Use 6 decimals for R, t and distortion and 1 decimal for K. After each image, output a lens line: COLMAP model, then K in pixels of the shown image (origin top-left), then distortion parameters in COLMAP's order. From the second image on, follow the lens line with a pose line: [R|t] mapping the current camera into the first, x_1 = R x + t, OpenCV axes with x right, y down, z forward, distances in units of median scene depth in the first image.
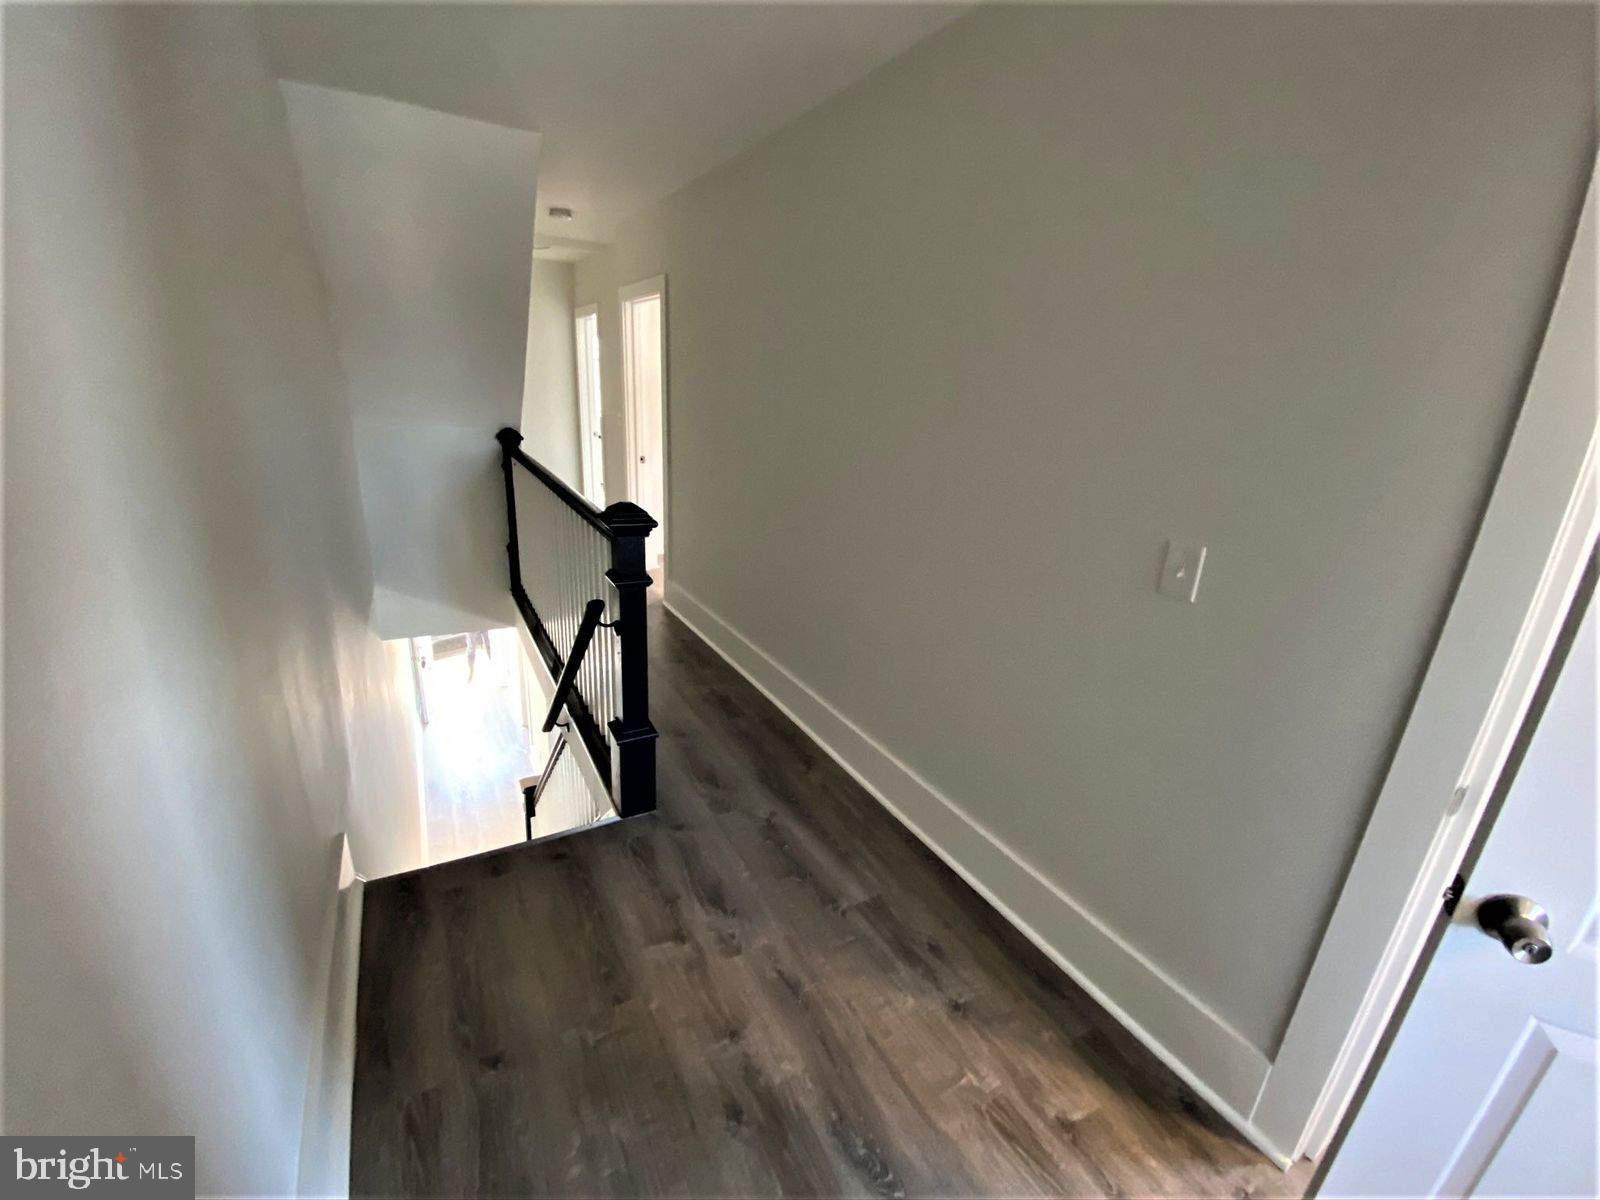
lens RADIAL K [[639.3, 0, 798.0], [0, 639.3, 597.9], [0, 0, 1]] dist [0.037048, -0.027485]
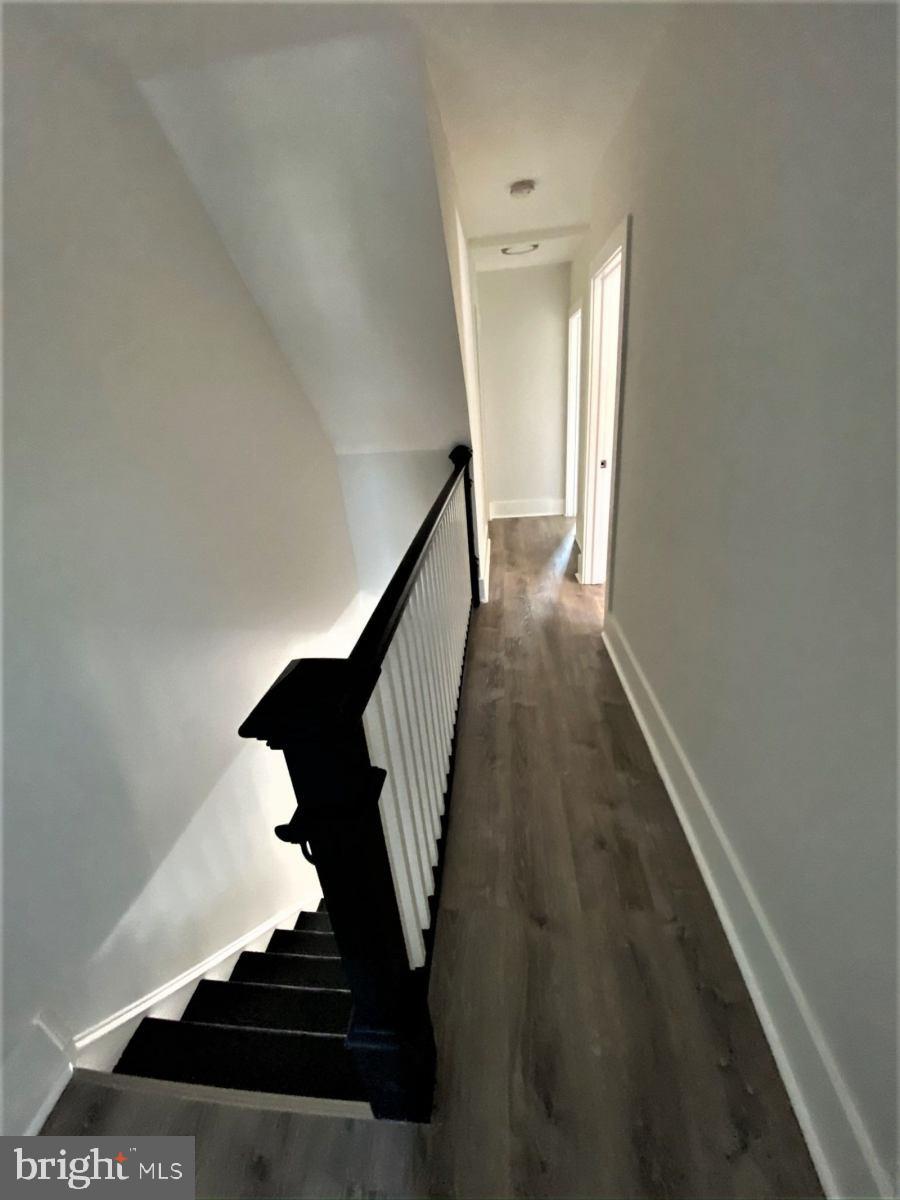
lens RADIAL K [[479.5, 0, 450.0], [0, 479.5, 600.0], [0, 0, 1]] dist [0.037048, -0.027485]
pose [[0.809483, 0.132422, -0.572016, -0.007628], [-0.068146, 0.988840, 0.132480, -0.220018], [0.583176, -0.068259, 0.809473, 0.673159]]
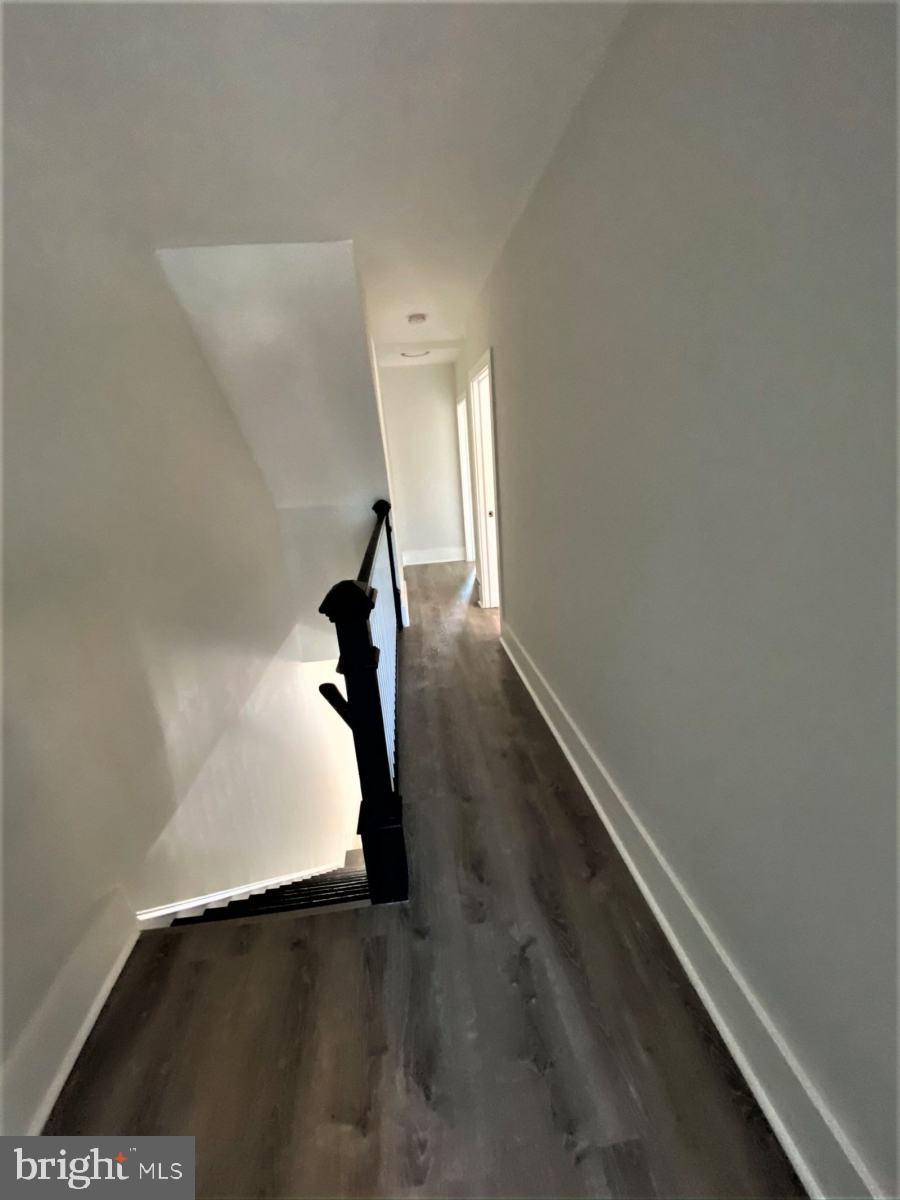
lens RADIAL K [[479.5, 0, 450.0], [0, 479.5, 600.0], [0, 0, 1]] dist [0.037048, -0.027485]
pose [[0.907974, 0.016598, -0.418698, 0.130060], [-0.019582, 0.999804, -0.002832, -0.116545], [0.418569, 0.010770, 0.908121, 0.369303]]
